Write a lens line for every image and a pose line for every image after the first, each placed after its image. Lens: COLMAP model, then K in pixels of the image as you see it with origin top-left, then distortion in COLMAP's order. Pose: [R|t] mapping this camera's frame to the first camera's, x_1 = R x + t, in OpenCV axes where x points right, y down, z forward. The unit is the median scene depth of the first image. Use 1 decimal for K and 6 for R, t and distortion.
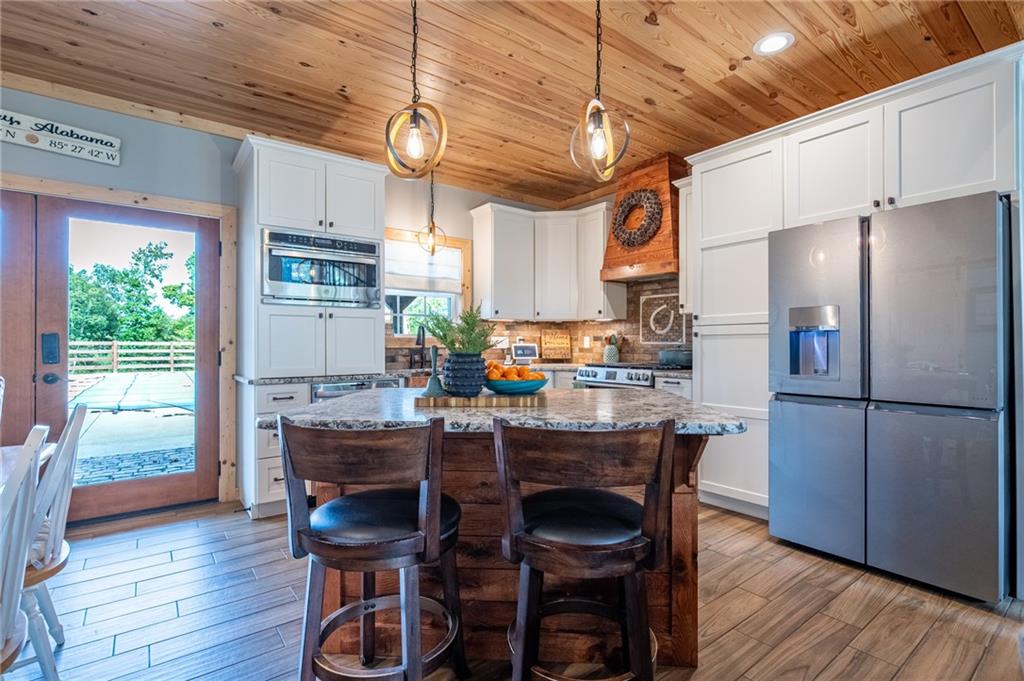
lens RADIAL K [[478.6, 0, 518.2], [0, 478.6, 345.0], [0, 0, 1]] dist [-0.001276, -0.000558]
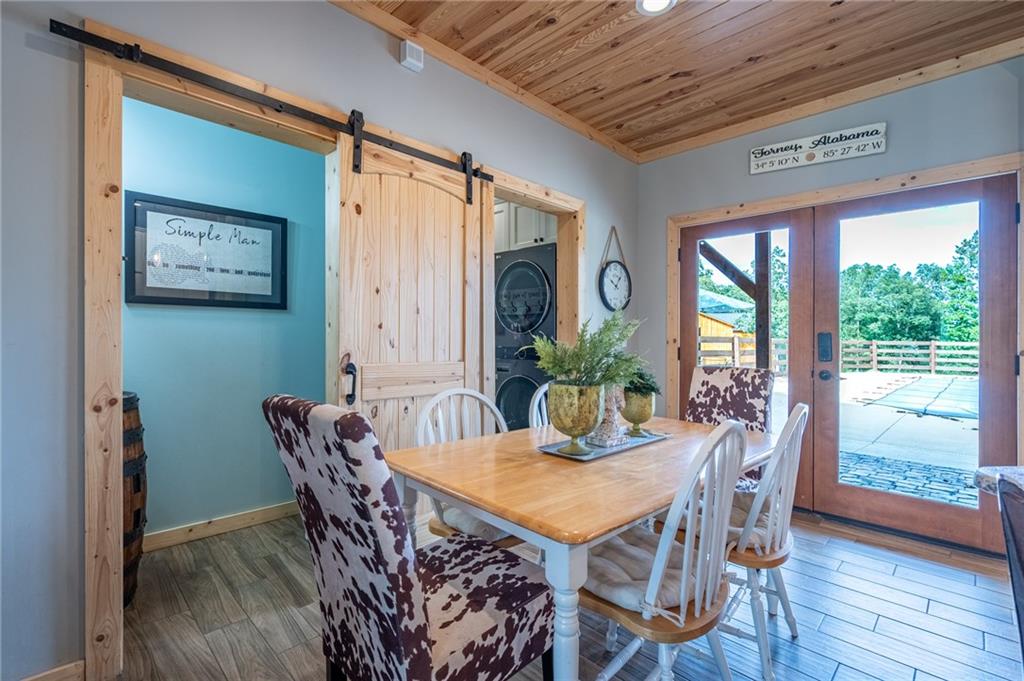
lens RADIAL K [[478.6, 0, 517.7], [0, 478.6, 336.3], [0, 0, 1]] dist [-0.001276, -0.000558]
pose [[0.138050, -0.003442, -0.990419, -0.016147], [-0.015115, 0.999870, -0.005582, -0.000348], [0.990310, 0.015741, 0.137980, 0.173447]]
